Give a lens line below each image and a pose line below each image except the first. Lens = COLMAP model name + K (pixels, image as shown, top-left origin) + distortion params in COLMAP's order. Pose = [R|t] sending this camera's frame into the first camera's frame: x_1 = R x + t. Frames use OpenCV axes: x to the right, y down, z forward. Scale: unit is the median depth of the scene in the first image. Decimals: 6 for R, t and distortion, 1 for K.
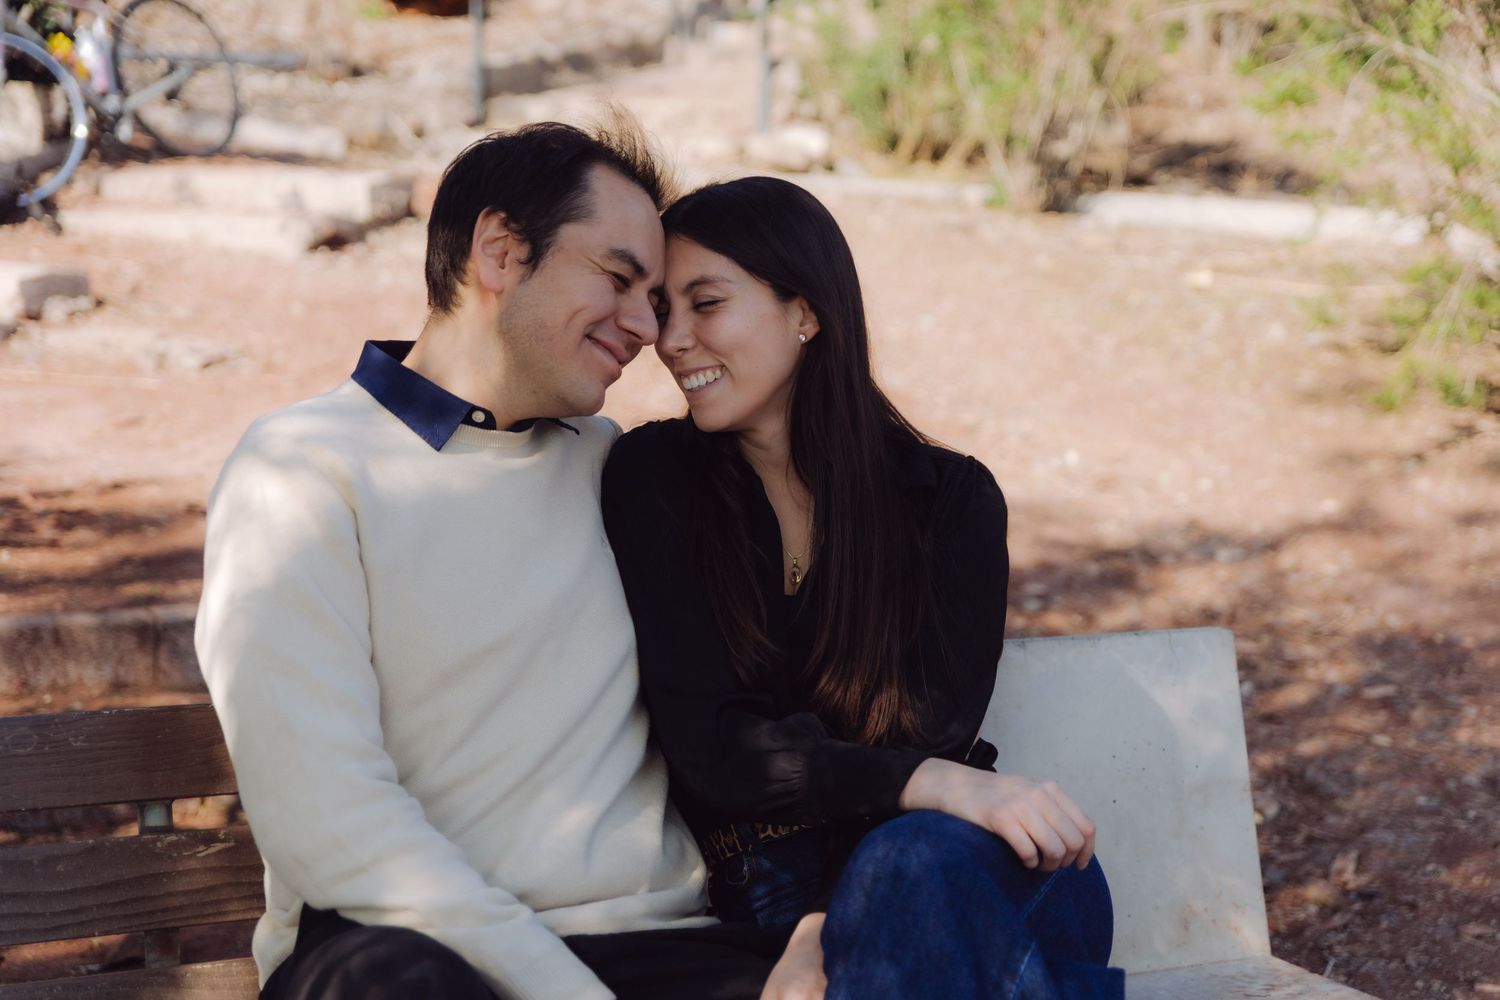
lens RADIAL K [[2692.3, 0, 747.1], [0, 2692.3, 527.1], [0, 0, 1]] dist [0.029351, -0.017428]
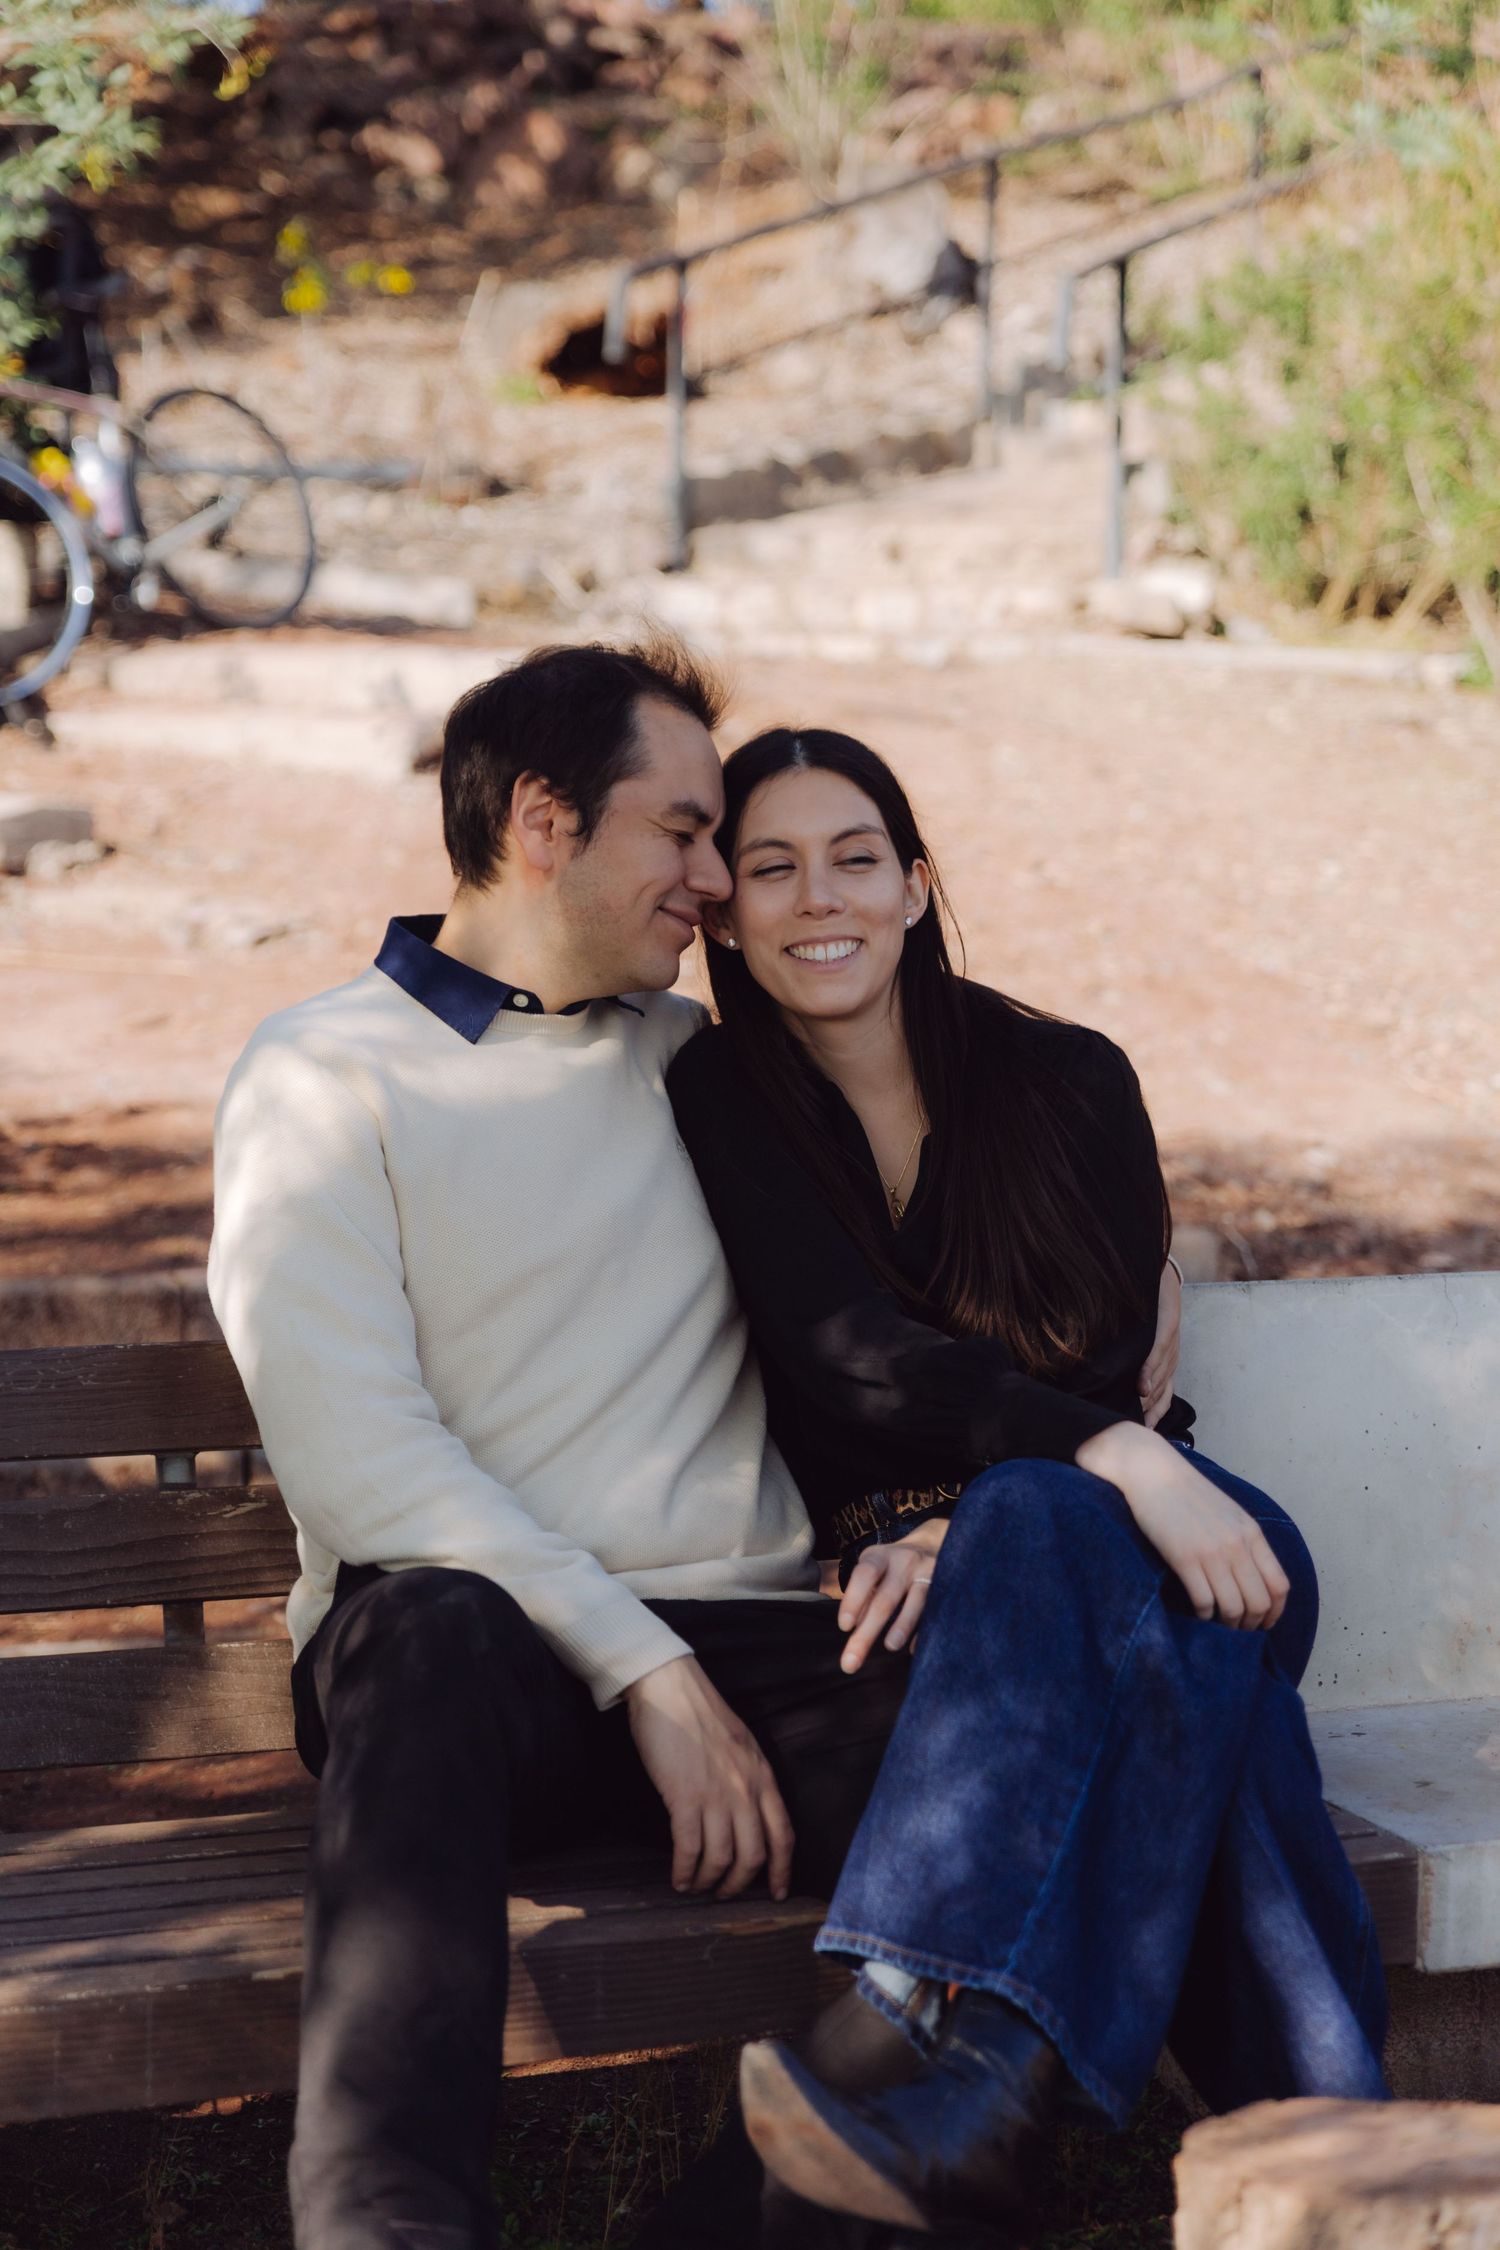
lens RADIAL K [[4703.2, 0, 776.5], [0, 4703.2, 1149.8], [0, 0, 1]] dist [0.044619, 0.133388]
pose [[0.995620, -0.000759, -0.093486, 0.046140], [-0.000542, 0.999903, -0.013893, 0.010794], [0.093487, 0.013883, 0.995524, -0.197423]]
